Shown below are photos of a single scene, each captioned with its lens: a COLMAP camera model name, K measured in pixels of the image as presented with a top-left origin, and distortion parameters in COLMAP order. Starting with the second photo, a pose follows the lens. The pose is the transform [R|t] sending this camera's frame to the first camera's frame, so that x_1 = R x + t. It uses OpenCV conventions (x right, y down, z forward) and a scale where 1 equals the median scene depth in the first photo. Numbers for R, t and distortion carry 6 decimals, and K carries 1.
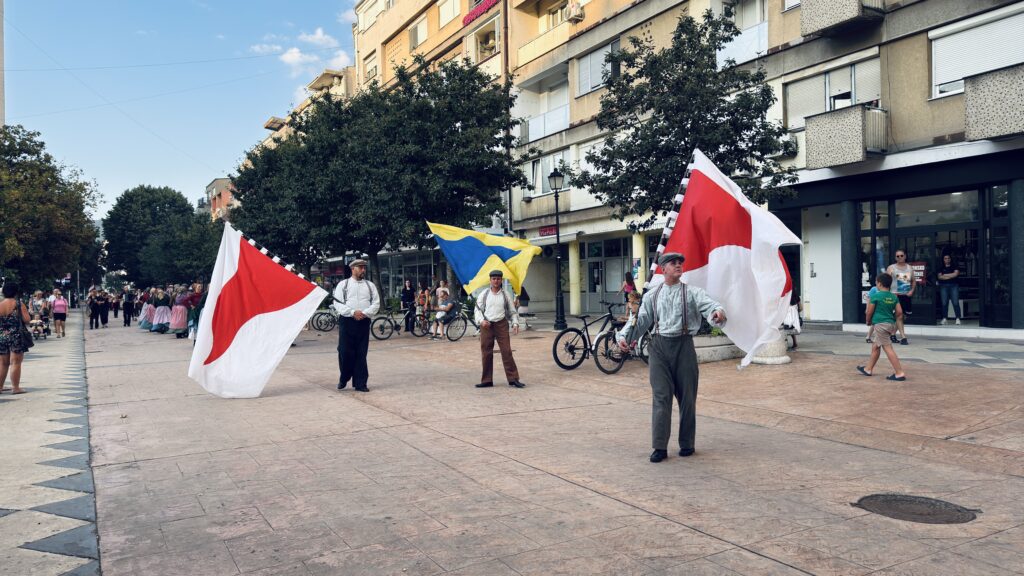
lens RADIAL K [[706.4, 0, 512.0], [0, 706.4, 288.0], [0, 0, 1]] dist [0.096662, -0.140286]
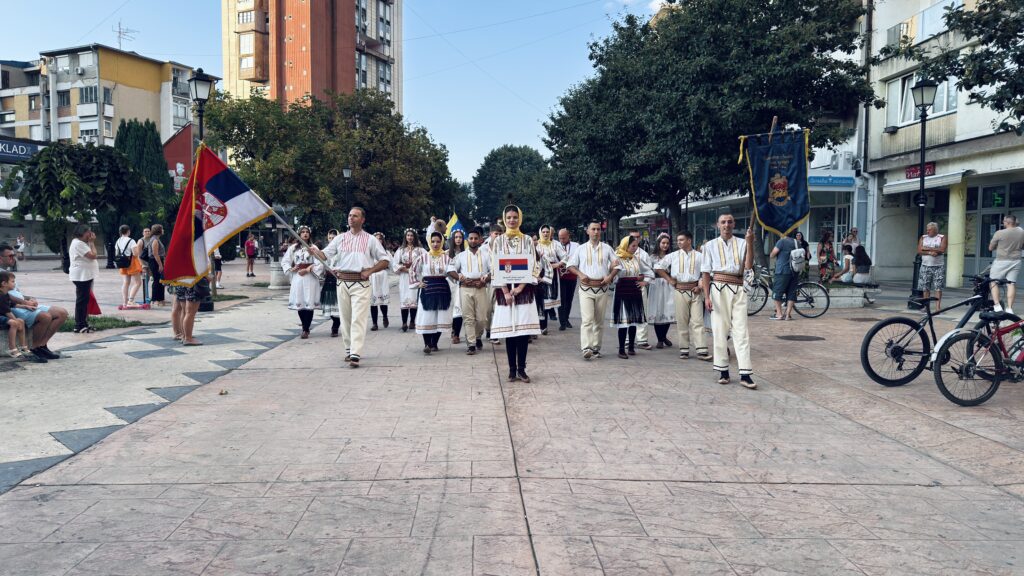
lens RADIAL K [[706.4, 0, 512.0], [0, 706.4, 288.0], [0, 0, 1]] dist [0.096662, -0.140286]
pose [[0.882181, 0.054582, -0.467736, 0.036879], [-0.025403, 0.997330, 0.068471, -0.000141], [0.470225, -0.048521, 0.881212, 0.153594]]
